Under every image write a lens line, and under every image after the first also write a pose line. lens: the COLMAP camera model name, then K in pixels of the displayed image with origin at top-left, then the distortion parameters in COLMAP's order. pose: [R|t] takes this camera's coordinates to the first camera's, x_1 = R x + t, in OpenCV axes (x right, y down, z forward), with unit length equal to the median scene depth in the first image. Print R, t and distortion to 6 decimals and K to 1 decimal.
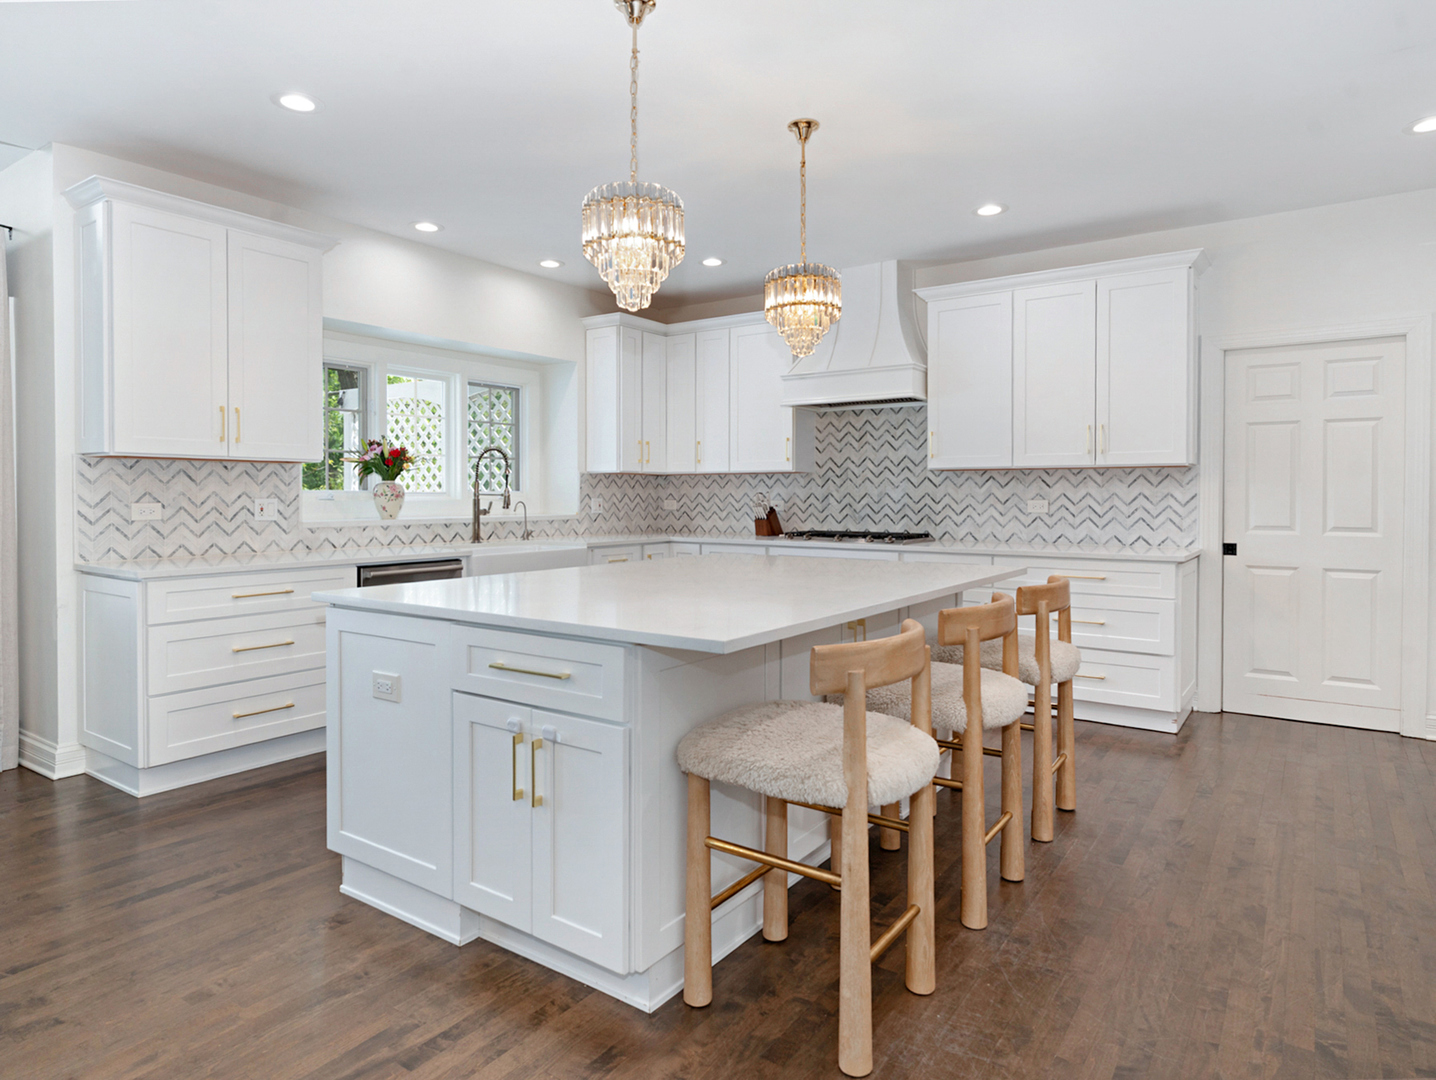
lens RADIAL K [[872.5, 0, 724.7], [0, 872.5, 506.3], [0, 0, 1]] dist [0.000818, 0.001283]
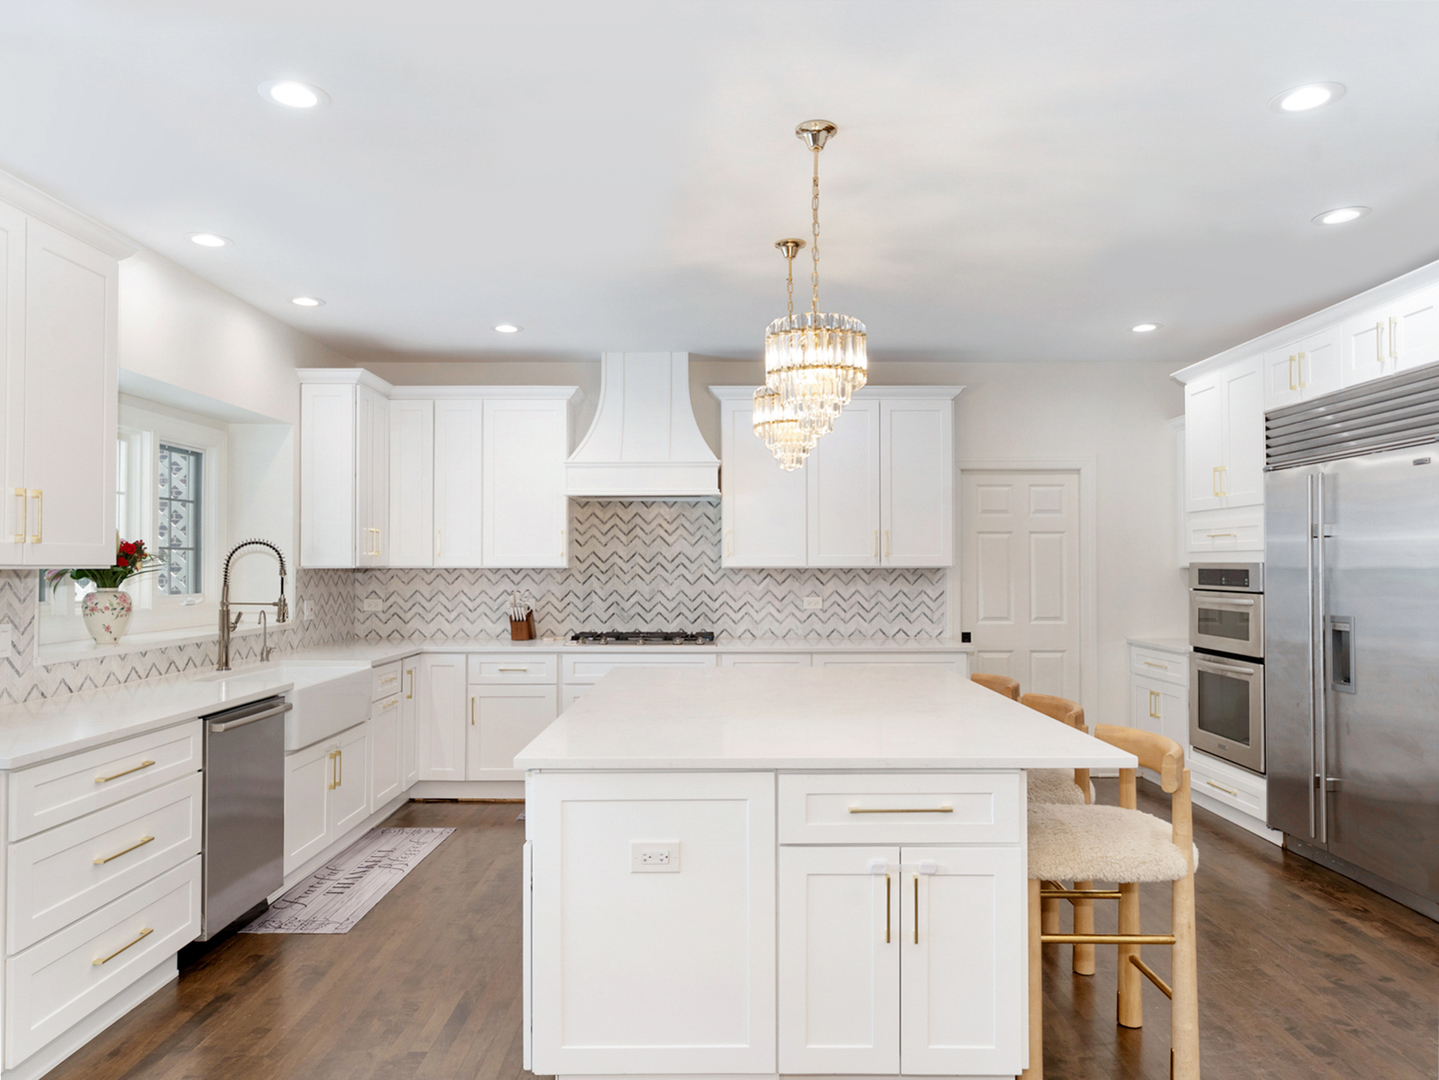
lens RADIAL K [[999.8, 0, 738.4], [0, 999.8, 551.7], [0, 0, 1]] dist [-0.000855, -0.001469]
pose [[0.812867, 0.007941, 0.582396, -0.425444], [0.007926, 0.999664, -0.024693, -0.033181], [-0.582396, 0.024688, 0.812530, 0.066029]]
